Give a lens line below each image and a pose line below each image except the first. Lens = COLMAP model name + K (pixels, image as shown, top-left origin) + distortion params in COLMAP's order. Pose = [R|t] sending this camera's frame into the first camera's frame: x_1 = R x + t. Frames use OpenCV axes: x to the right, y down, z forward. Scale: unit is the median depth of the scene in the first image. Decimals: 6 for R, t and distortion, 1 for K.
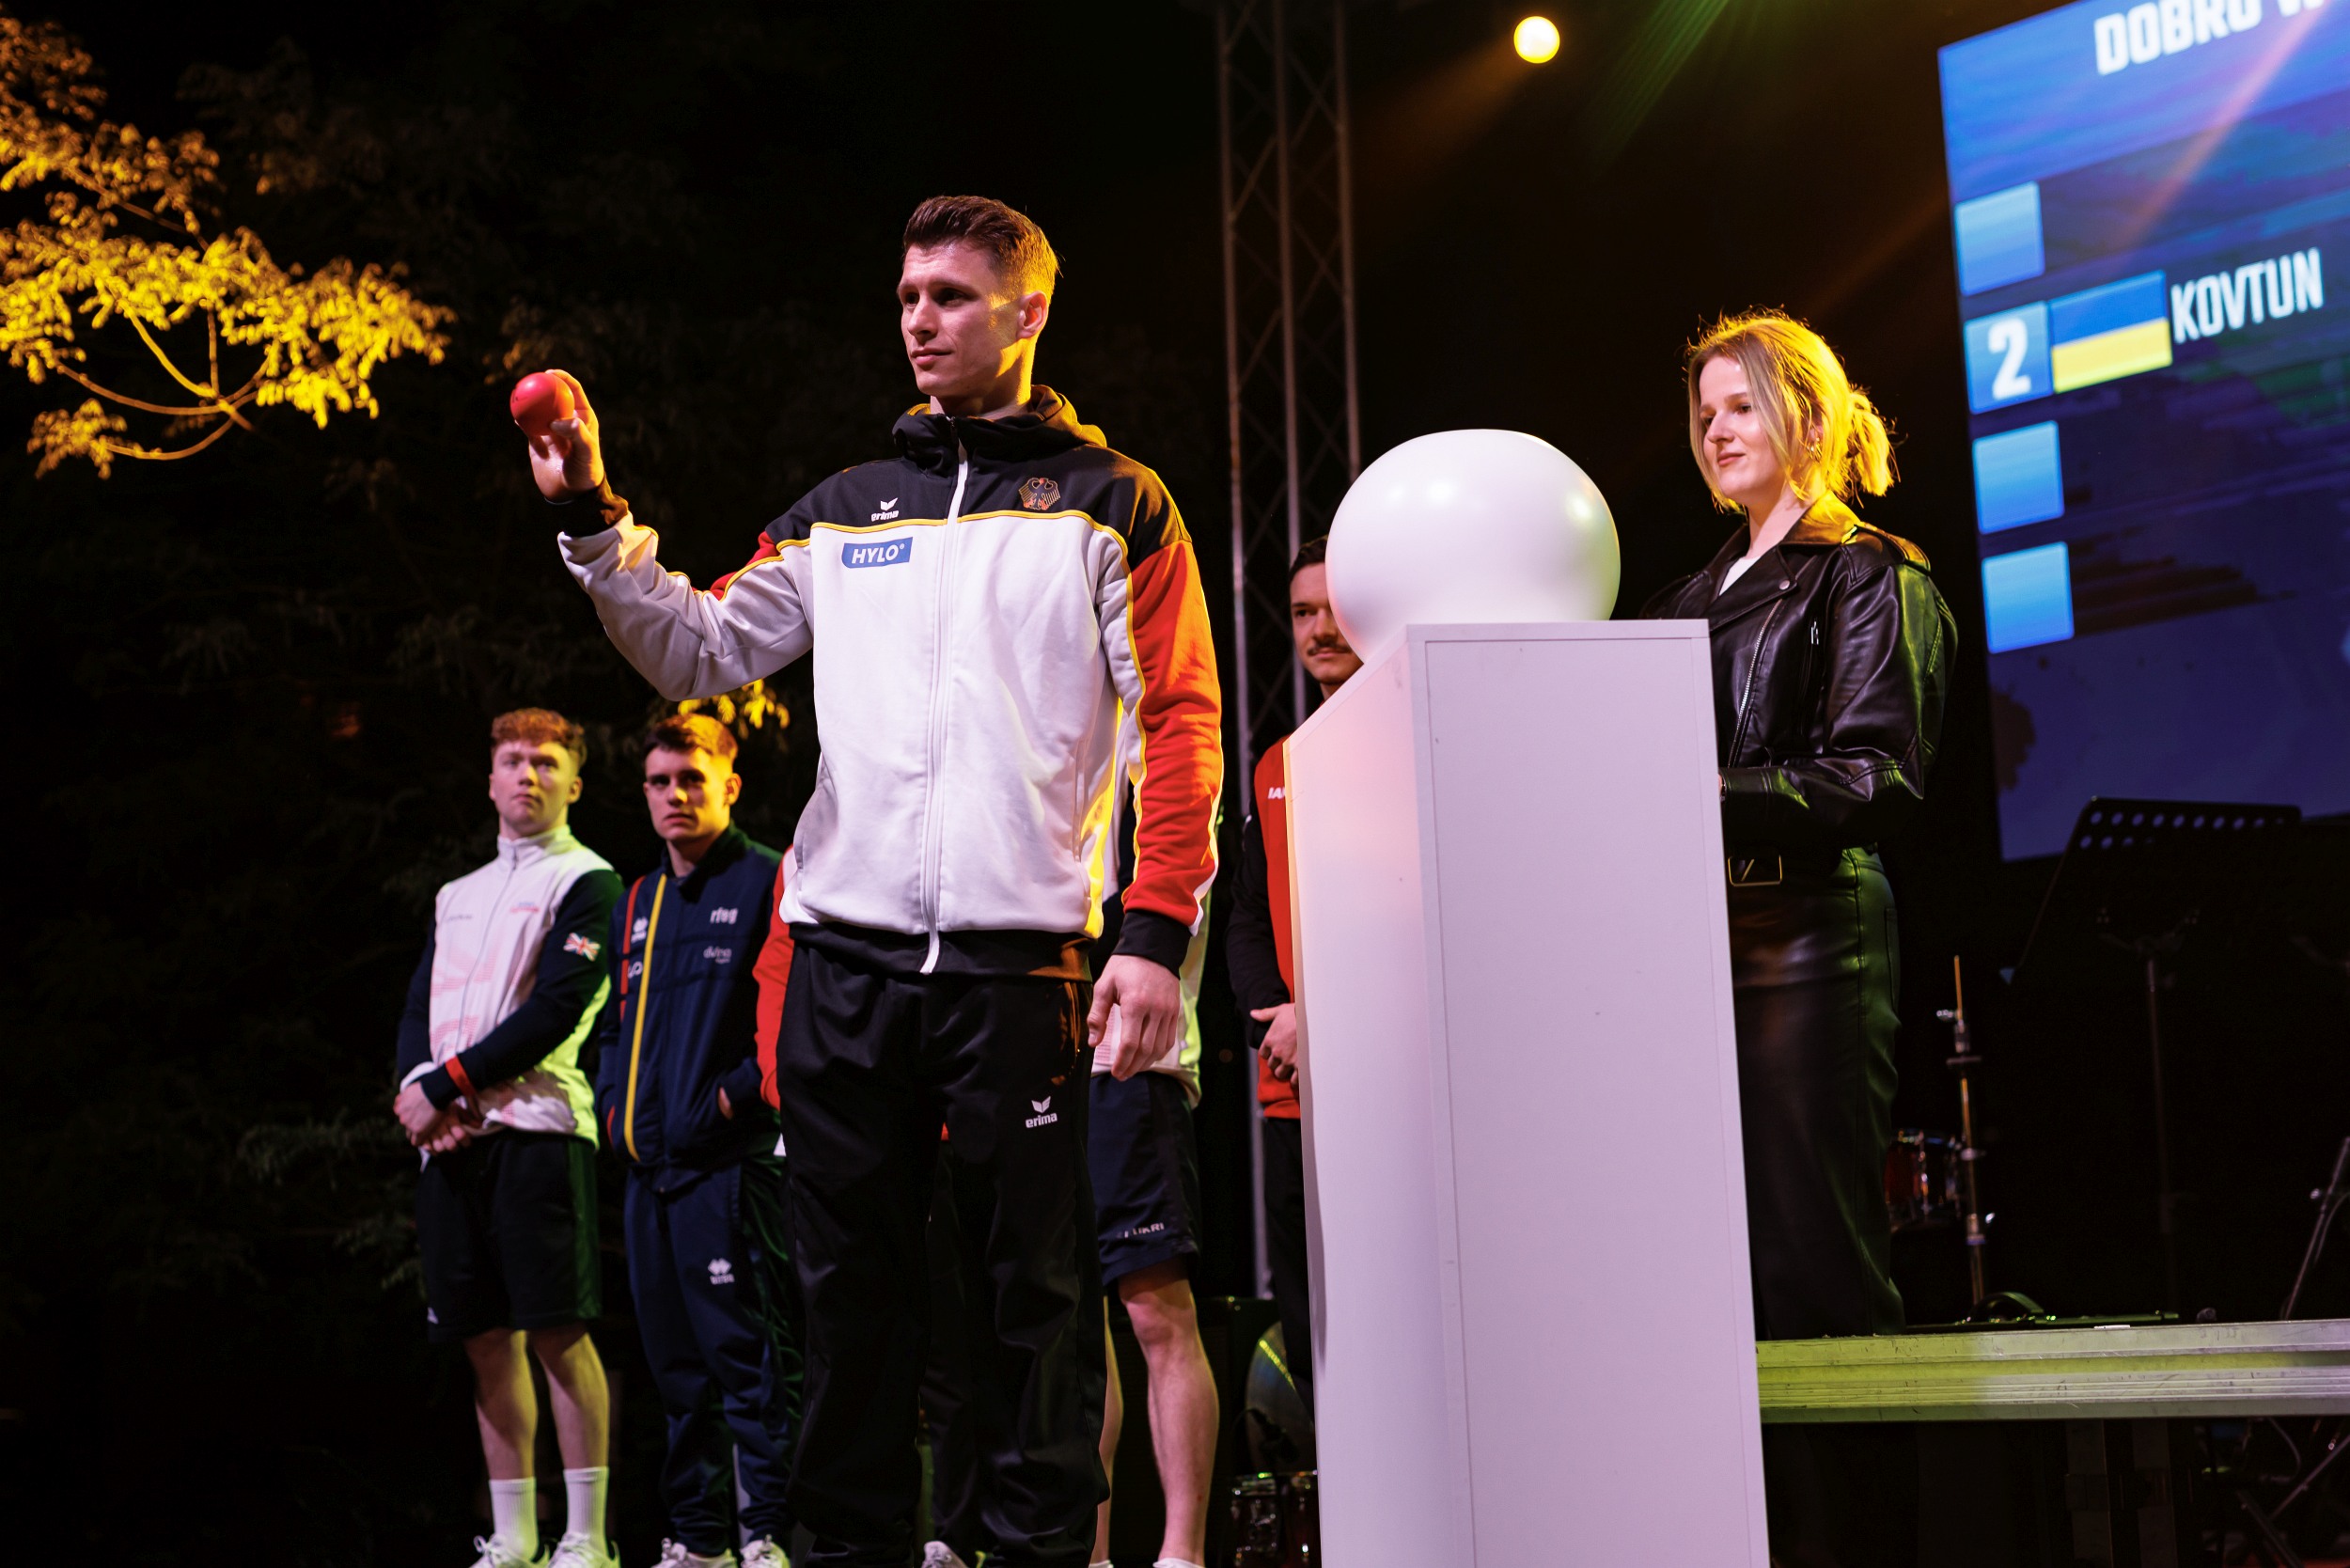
lens RADIAL K [[3849.3, 0, 1175.0], [0, 3849.3, 784.0], [0, 0, 1]] dist [-0.008602, -0.056198]
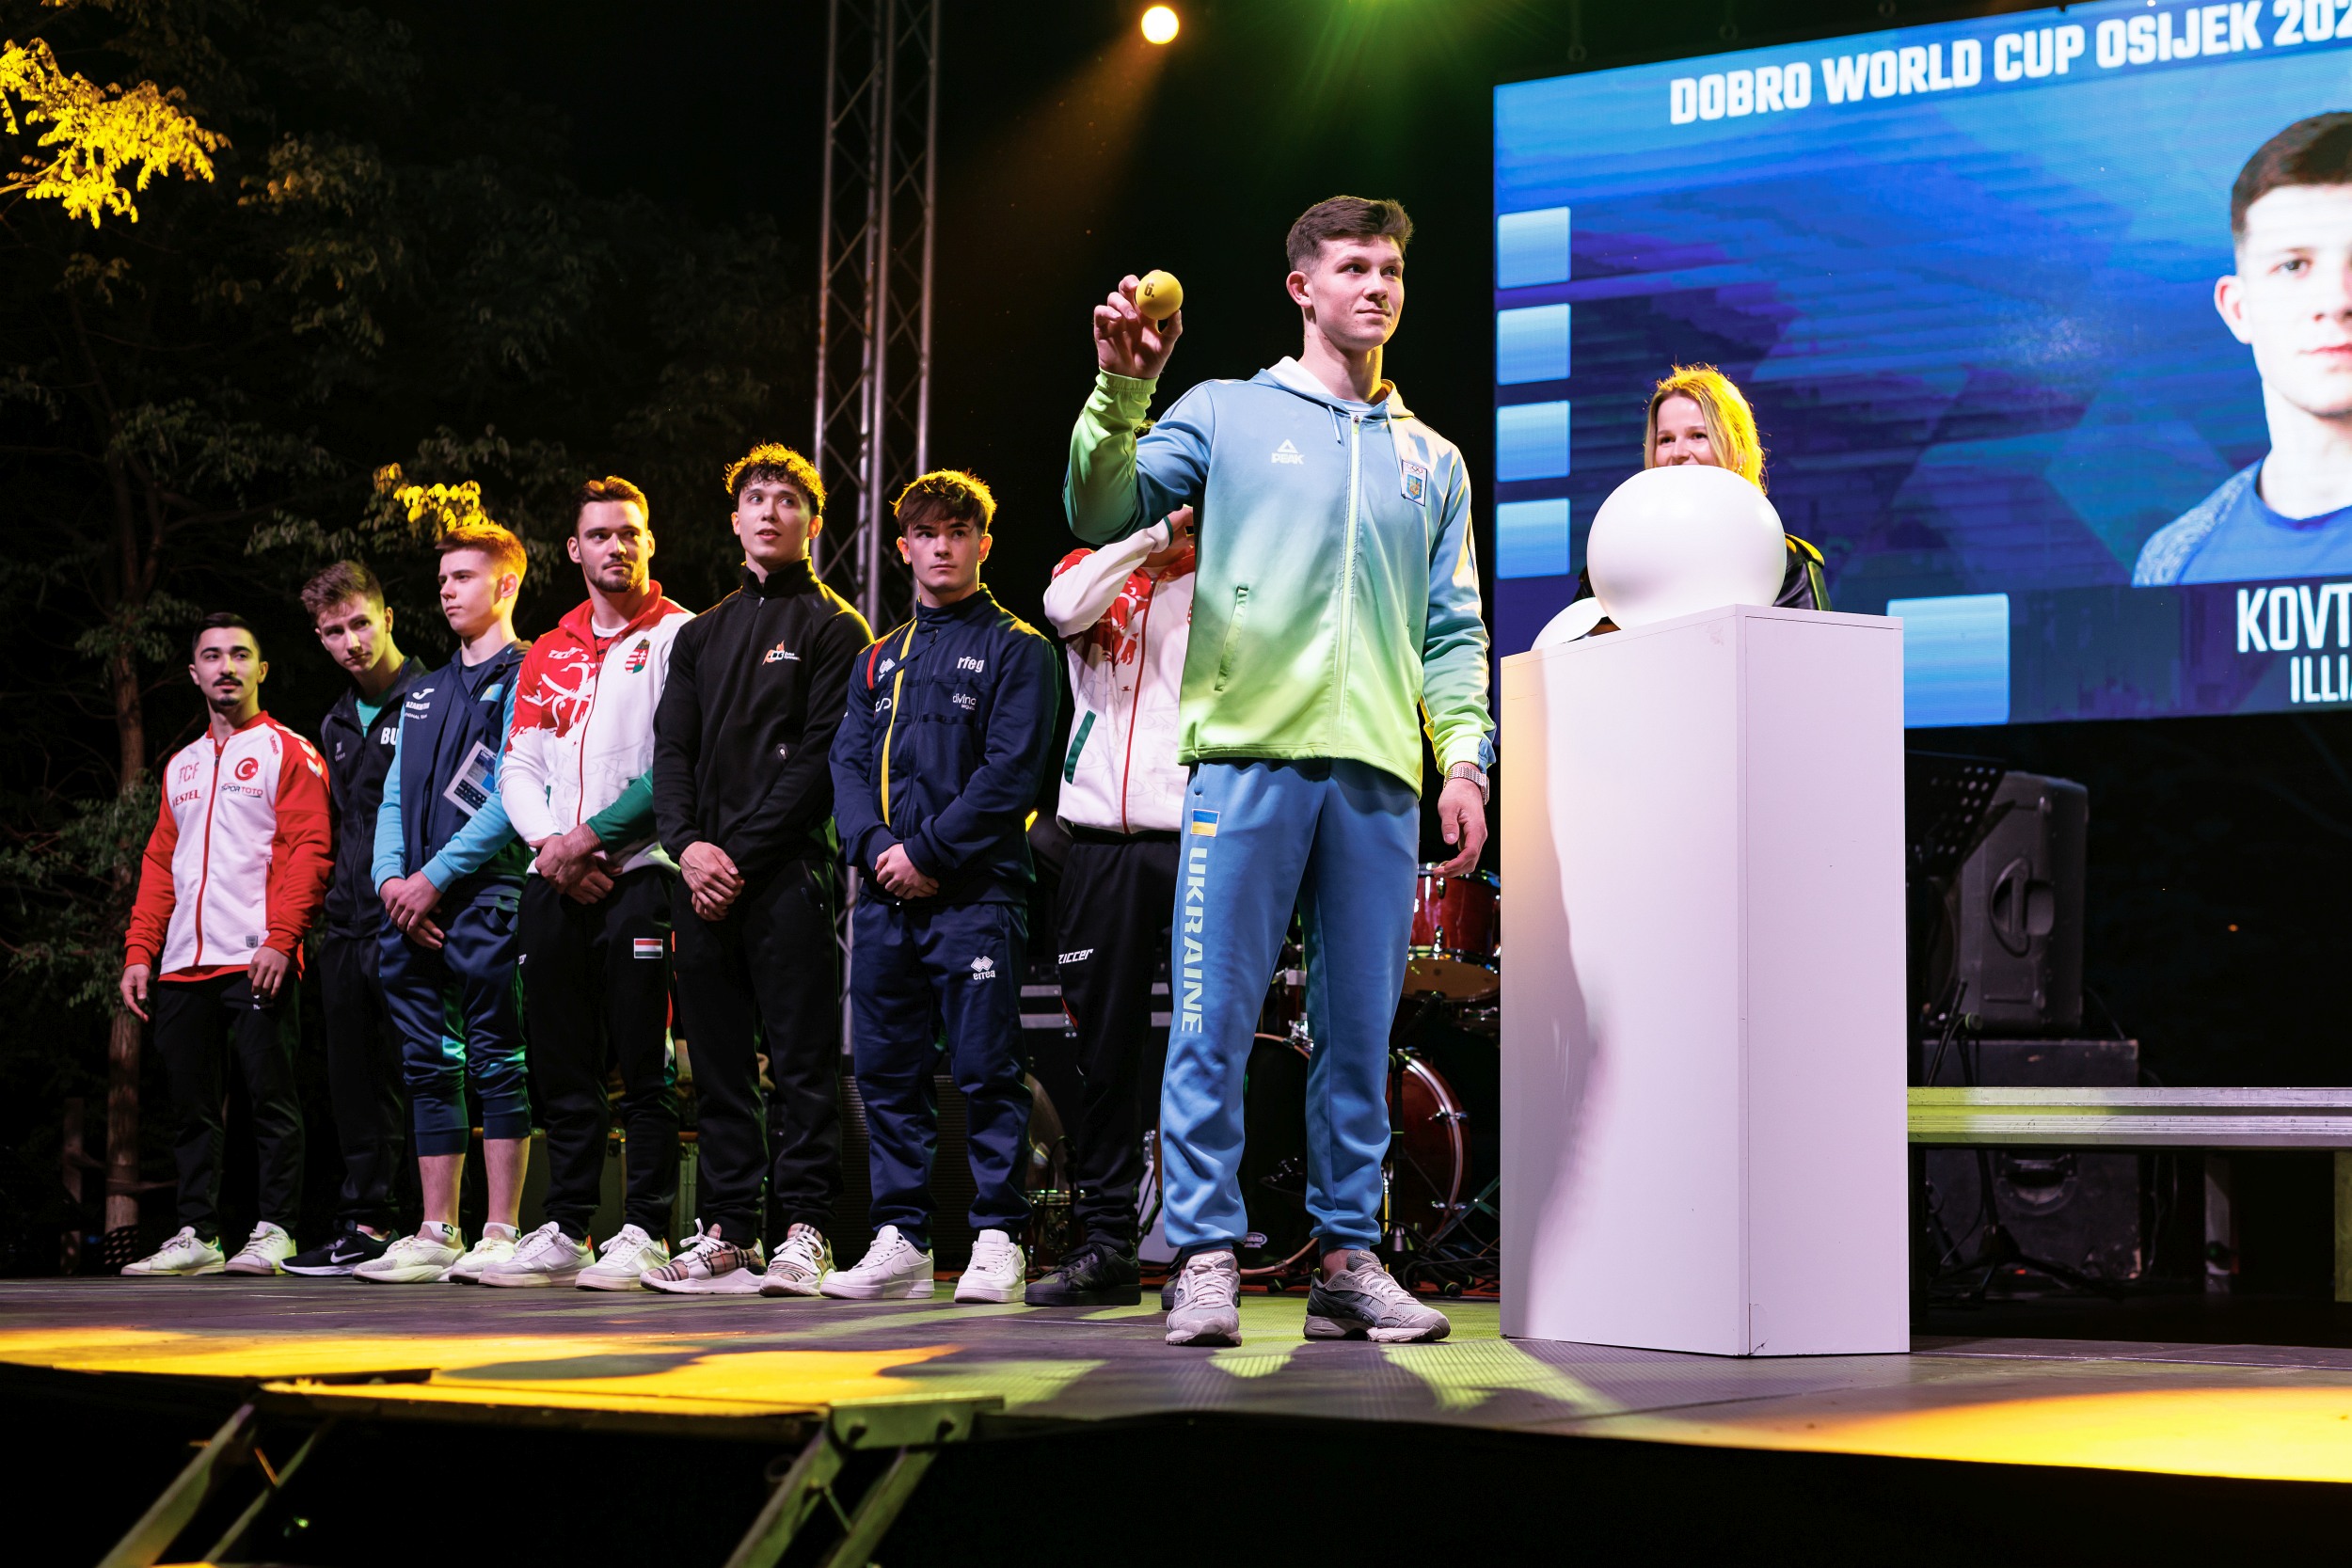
lens RADIAL K [[3718.9, 0, 1346.5], [0, 3718.9, 834.9], [0, 0, 1]] dist [0.000481, -0.000285]
pose [[0.946577, 0.074424, 0.313773, -0.204917], [-0.093184, 0.994622, 0.045199, -0.001138], [-0.308722, -0.072023, 0.948421, -0.136328]]
